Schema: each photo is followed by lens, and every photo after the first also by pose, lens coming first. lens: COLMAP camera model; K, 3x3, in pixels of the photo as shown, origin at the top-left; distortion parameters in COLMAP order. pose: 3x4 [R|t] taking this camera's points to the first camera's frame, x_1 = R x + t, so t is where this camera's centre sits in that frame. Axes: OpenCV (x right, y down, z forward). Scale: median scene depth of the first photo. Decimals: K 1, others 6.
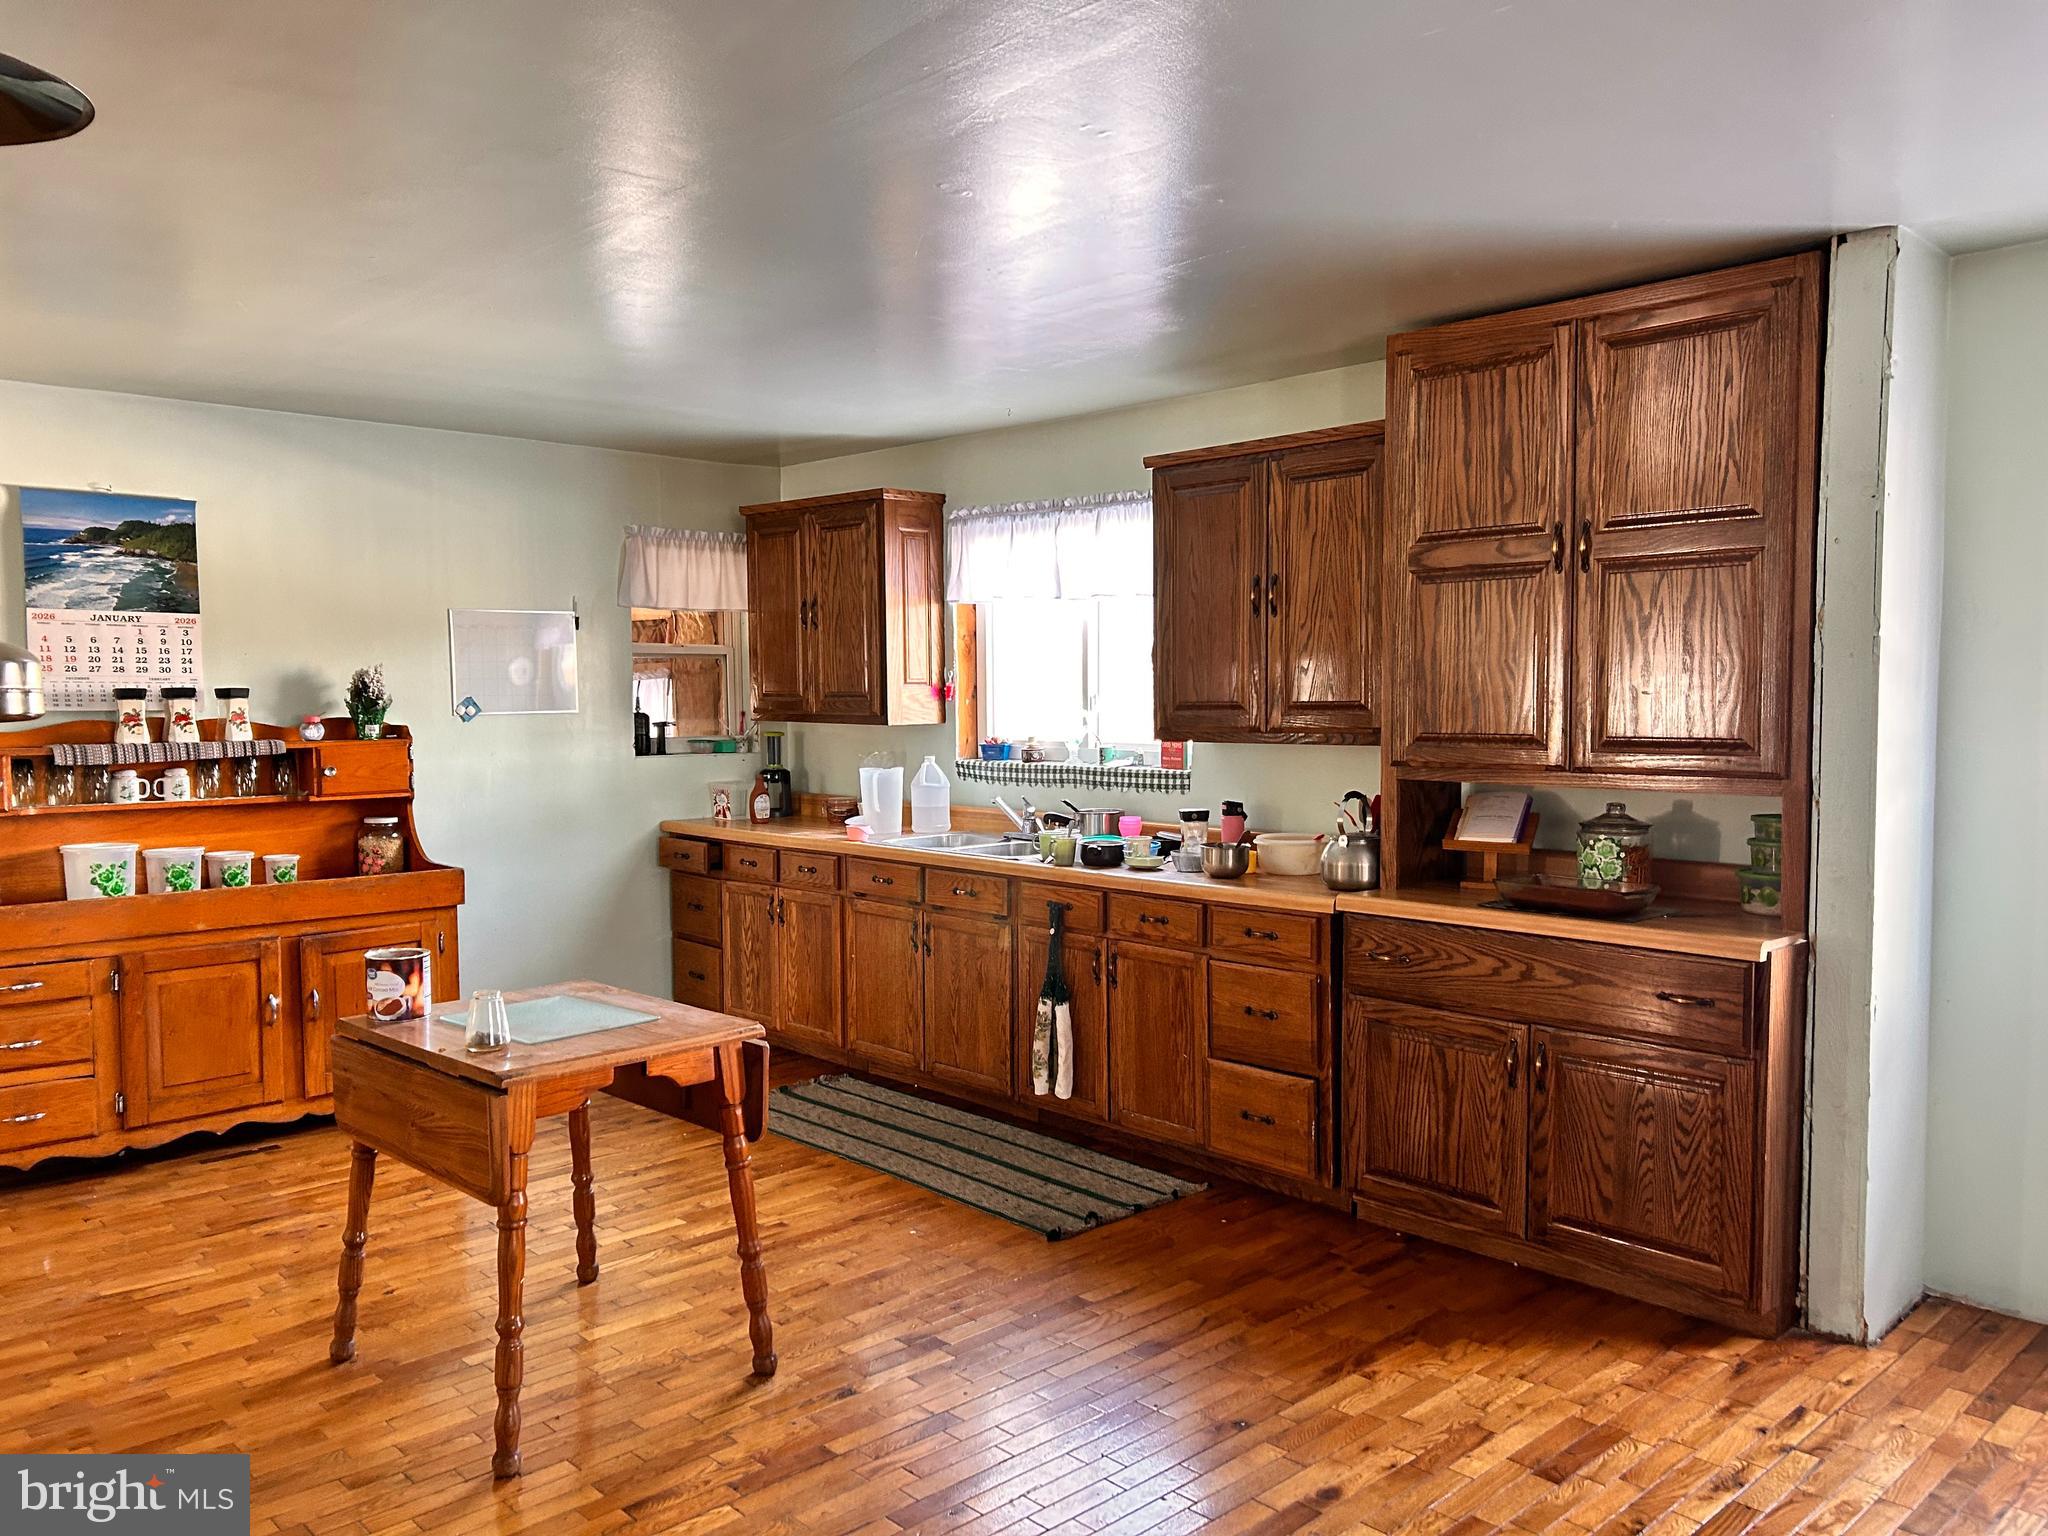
lens RADIAL K [[1517.2, 0, 1031.8], [0, 1517.2, 769.7], [0, 0, 1]] dist [0.048170, -0.015694]
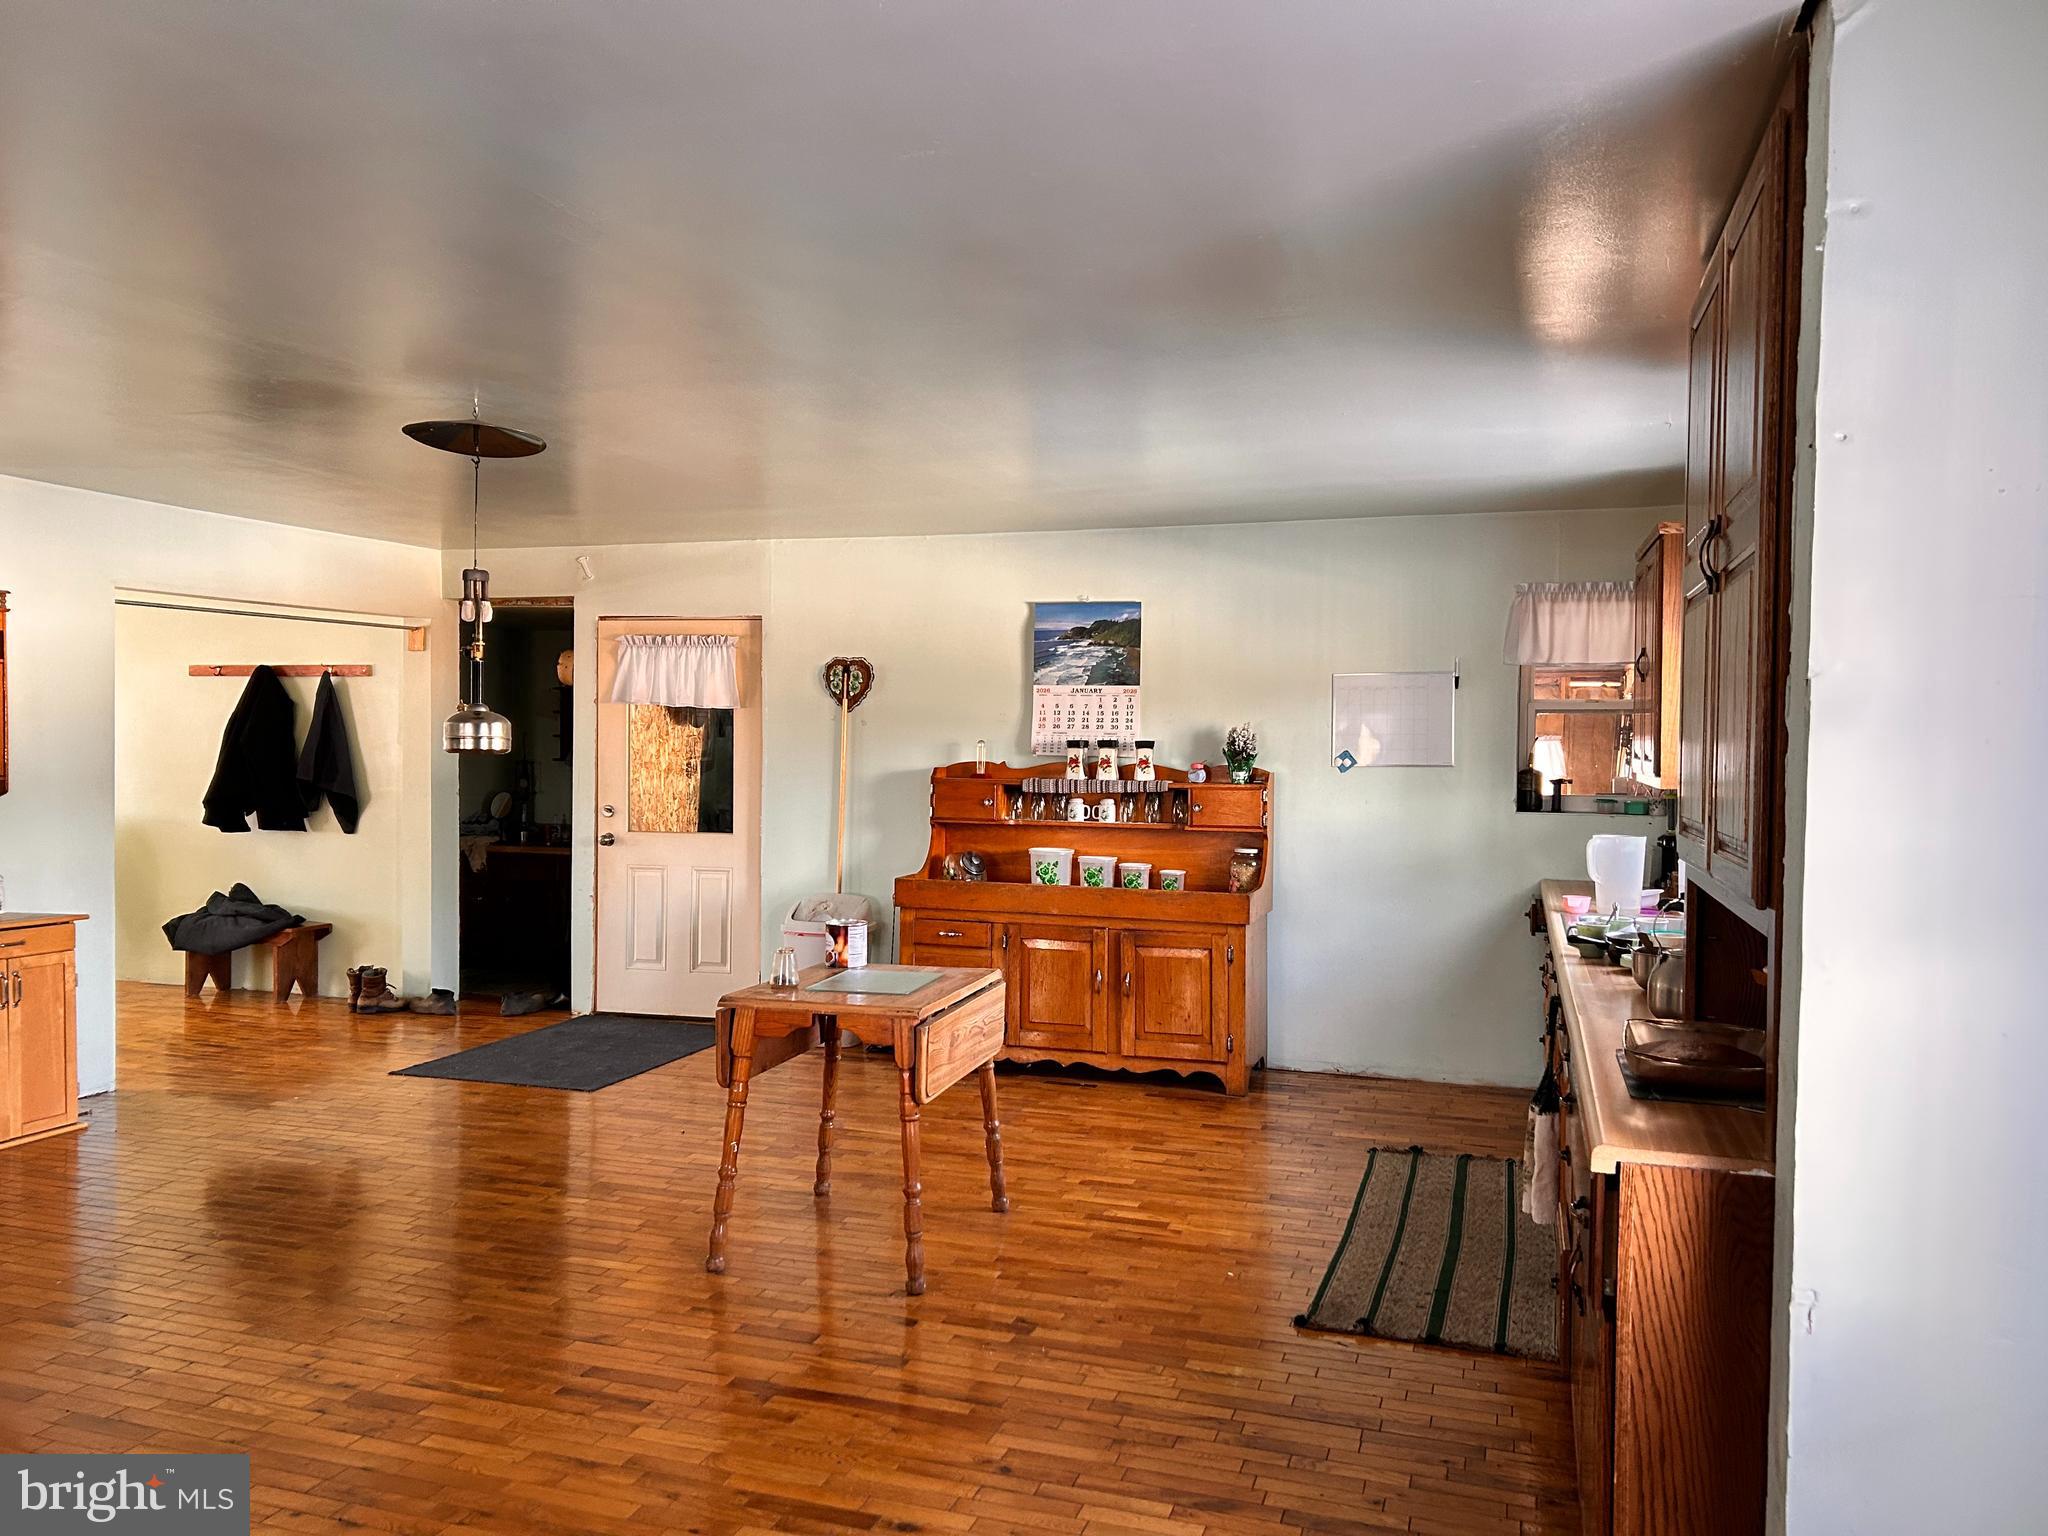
lens RADIAL K [[1517.2, 0, 1031.7], [0, 1517.2, 765.3], [0, 0, 1]] dist [0.048170, -0.015694]
pose [[0.475271, 0.023954, -0.879513, 0.600381], [-0.058829, 0.998257, -0.004601, -0.020422], [0.877870, 0.053927, 0.475852, 0.298622]]
